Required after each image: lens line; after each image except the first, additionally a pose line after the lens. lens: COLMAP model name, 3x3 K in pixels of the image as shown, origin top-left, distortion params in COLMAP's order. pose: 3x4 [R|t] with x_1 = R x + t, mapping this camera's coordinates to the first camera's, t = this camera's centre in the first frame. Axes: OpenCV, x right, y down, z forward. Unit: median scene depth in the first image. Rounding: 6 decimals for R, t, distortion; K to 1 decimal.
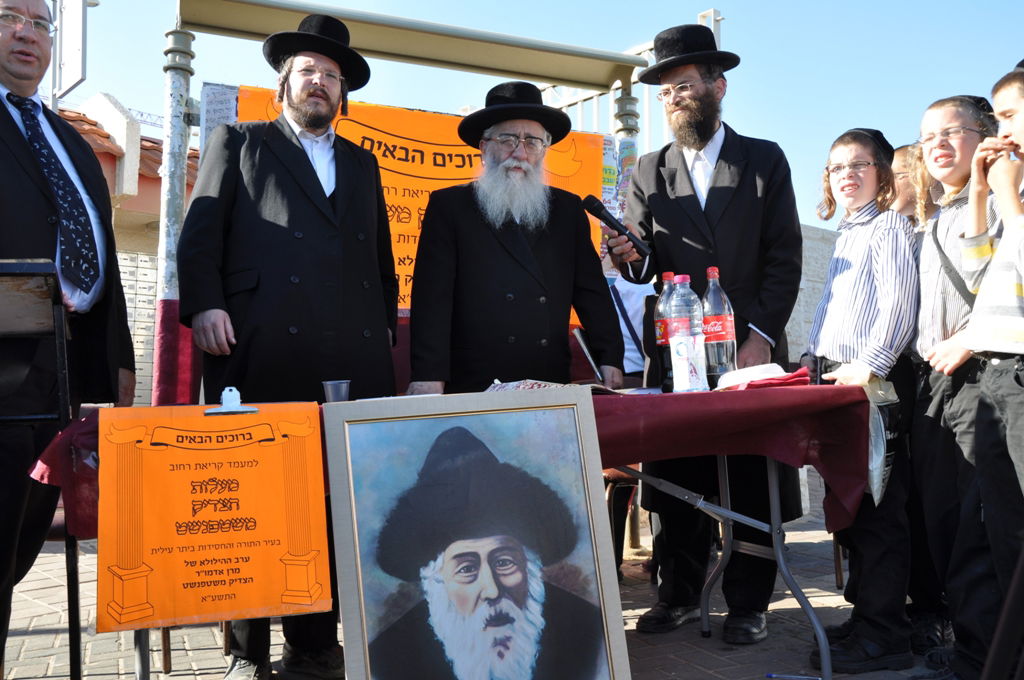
lens RADIAL K [[1003.0, 0, 510.9], [0, 1003.0, 340.3], [0, 0, 1]] dist [0.000047, 0.000000]
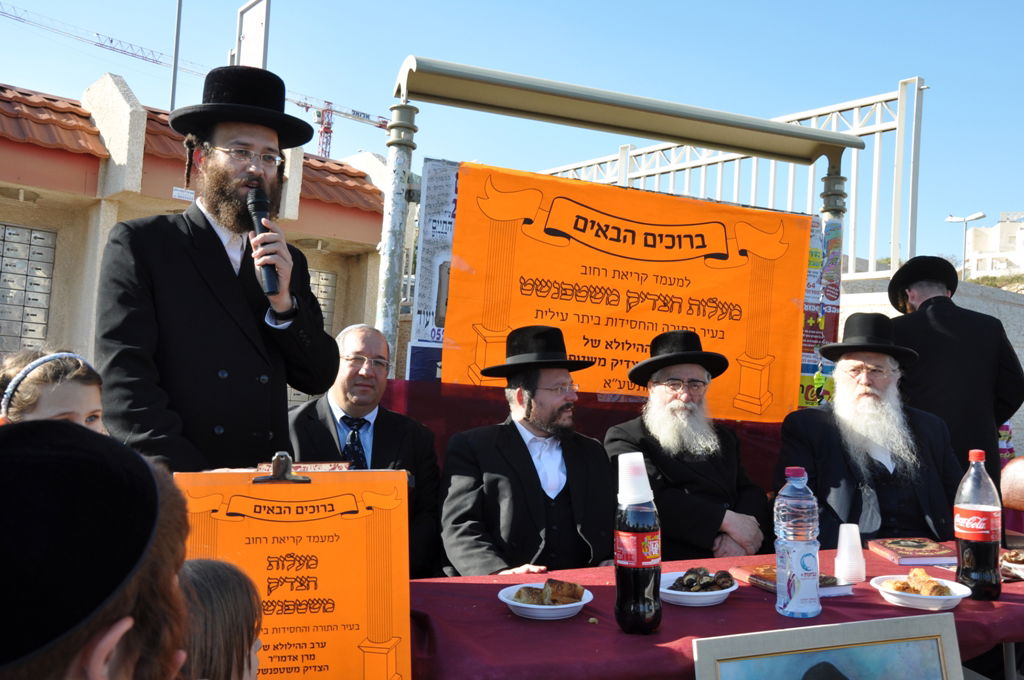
lens RADIAL K [[977.0, 0, 518.9], [0, 977.0, 325.5], [0, 0, 1]] dist [-0.026441, 0.000000]
pose [[0.997085, 0.057248, -0.050446, -0.231346], [-0.056415, 0.998249, 0.017773, -0.170002], [0.051375, -0.014875, 0.998569, 0.072335]]
